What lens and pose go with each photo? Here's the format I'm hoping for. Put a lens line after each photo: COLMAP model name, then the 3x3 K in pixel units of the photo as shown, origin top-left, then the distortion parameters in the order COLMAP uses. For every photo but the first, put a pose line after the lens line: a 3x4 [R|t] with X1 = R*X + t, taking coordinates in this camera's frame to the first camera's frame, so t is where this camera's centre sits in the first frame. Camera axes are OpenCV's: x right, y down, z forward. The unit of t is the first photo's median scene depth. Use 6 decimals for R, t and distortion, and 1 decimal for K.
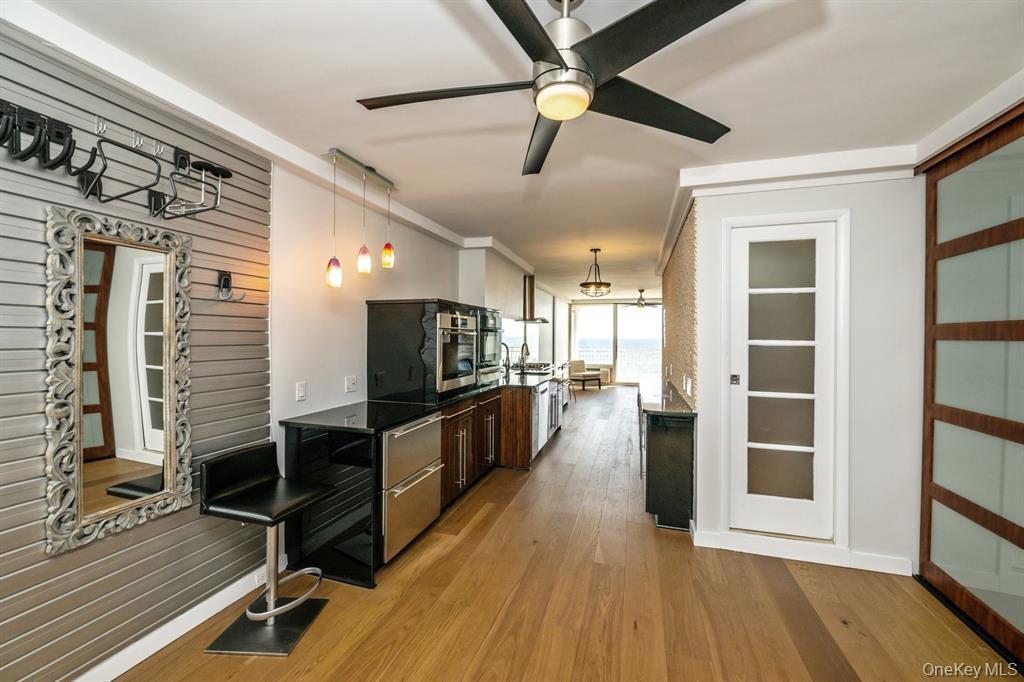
lens RADIAL K [[414.1, 0, 511.5], [0, 414.1, 337.7], [0, 0, 1]] dist [0.001119, -0.001438]
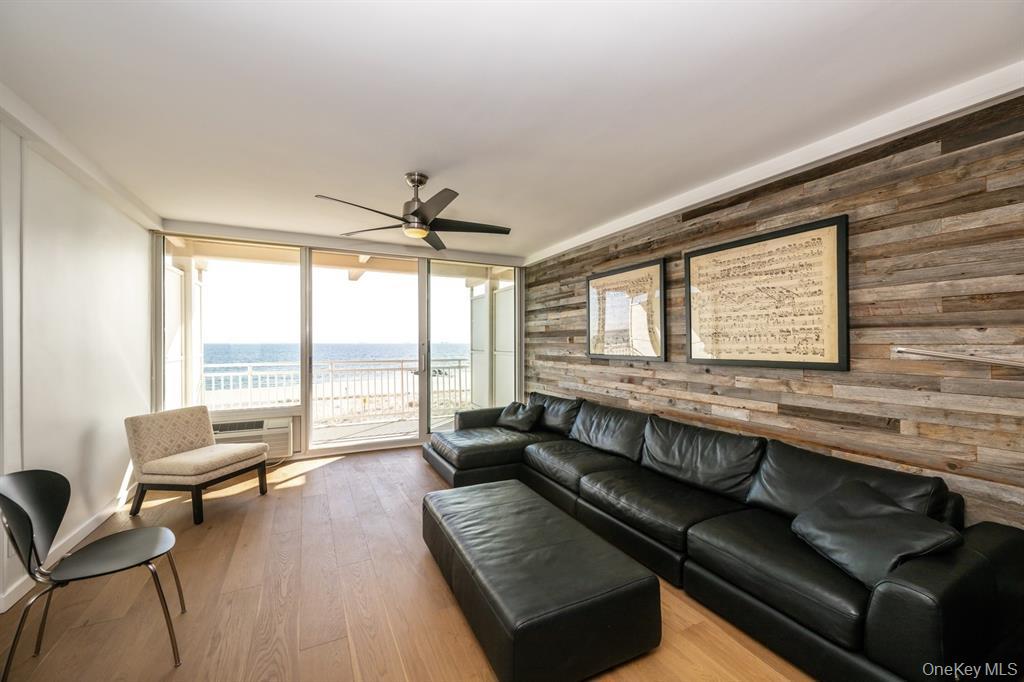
lens RADIAL K [[414.1, 0, 521.4], [0, 414.1, 343.0], [0, 0, 1]] dist [0.001119, -0.001438]
pose [[0.716341, -0.004225, 0.697737, 0.465752], [0.001699, 0.999989, 0.004311, 0.017835], [-0.697748, -0.001903, 0.716341, 2.207651]]
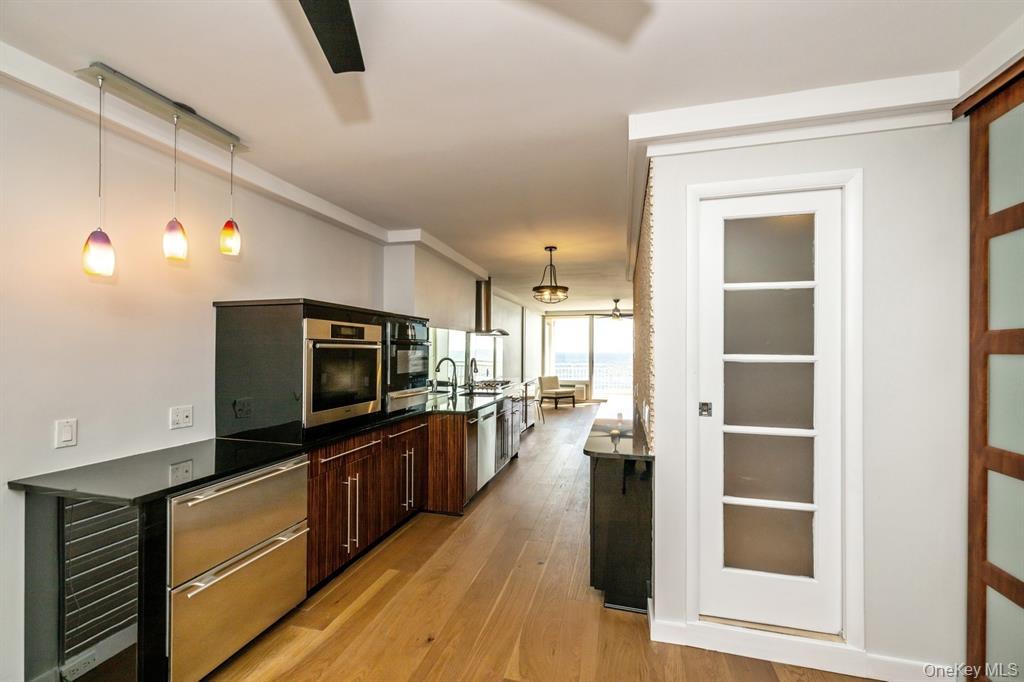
lens RADIAL K [[414.1, 0, 513.5], [0, 414.1, 349.9], [0, 0, 1]] dist [0.001119, -0.001438]
pose [[0.999463, -0.002107, 0.032713, 0.170459], [0.002289, 0.999982, -0.005517, 0.001011], [-0.032701, 0.005588, 0.999450, 0.271846]]
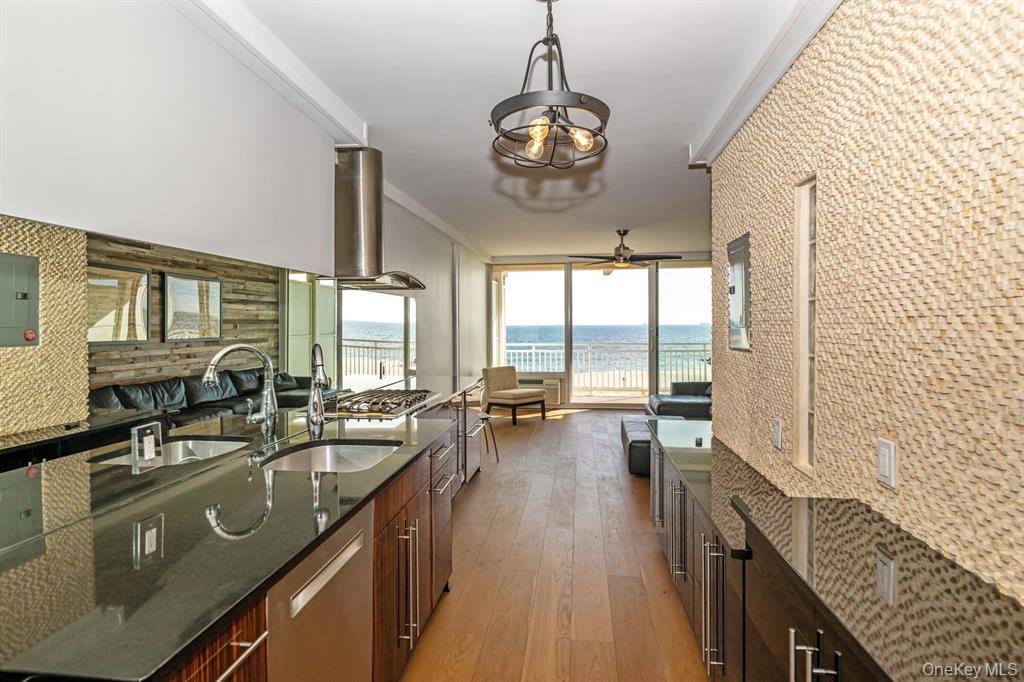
lens RADIAL K [[516.1, 0, 515.5], [0, 516.1, 346.9], [0, 0, 1]] dist [-0.000201, -0.000023]
pose [[0.984735, -0.018112, 0.173117, 0.216088], [0.010937, 0.999045, 0.042309, -0.000984], [-0.173718, -0.039770, 0.983992, 1.216935]]
